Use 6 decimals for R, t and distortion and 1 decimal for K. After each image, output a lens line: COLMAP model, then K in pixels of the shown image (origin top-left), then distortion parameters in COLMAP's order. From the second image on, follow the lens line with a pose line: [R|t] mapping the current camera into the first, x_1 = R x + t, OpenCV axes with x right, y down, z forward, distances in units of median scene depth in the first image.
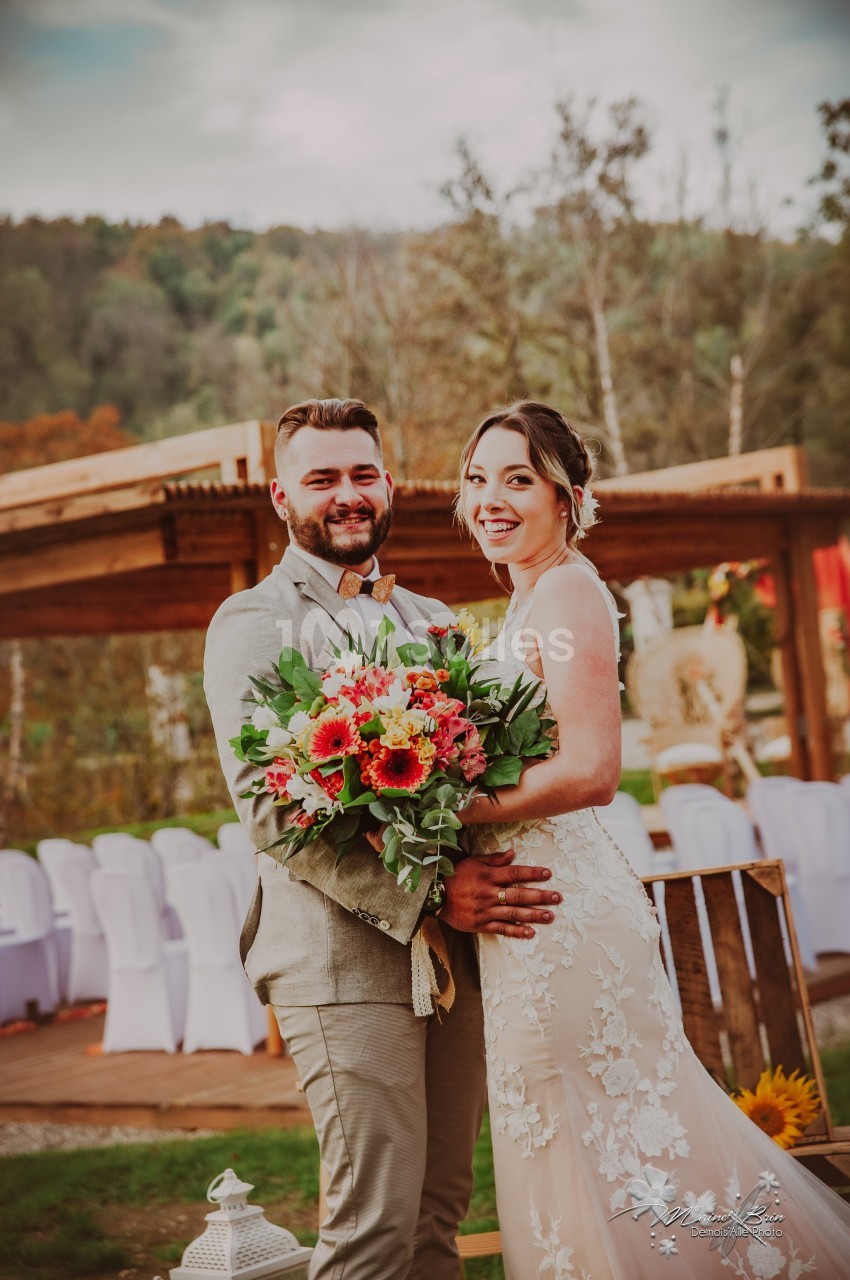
lens RADIAL K [[2157.5, 0, 425.0], [0, 2157.5, 640.0], [0, 0, 1]] dist [0.188464, 0.020303]
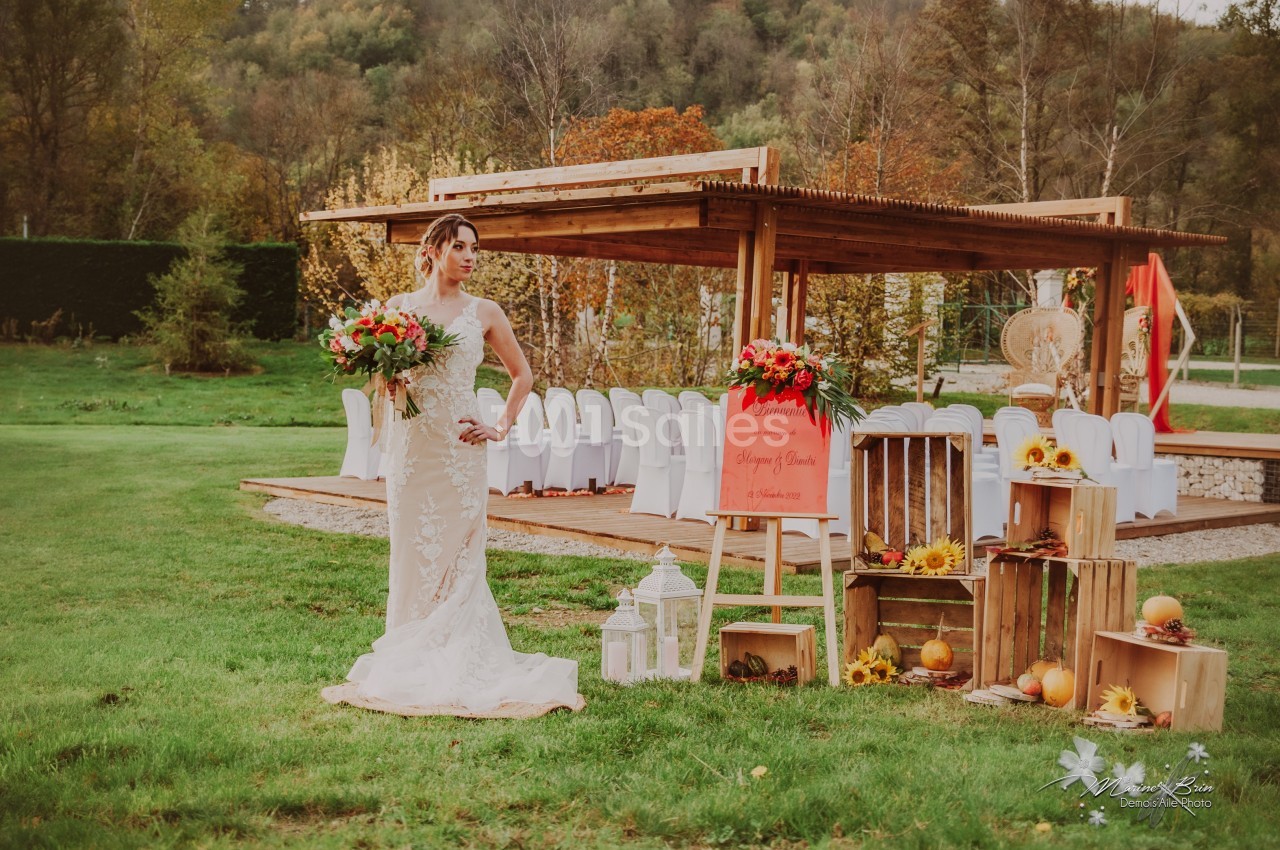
lens RADIAL K [[2157.5, 0, 640.0], [0, 2157.5, 425.0], [0, 0, 1]] dist [0.188464, 0.020303]
pose [[0.973330, 0.139527, -0.182103, 0.141732], [-0.124906, 0.988125, 0.089486, -0.025363], [0.192426, -0.064353, 0.979199, -0.572656]]
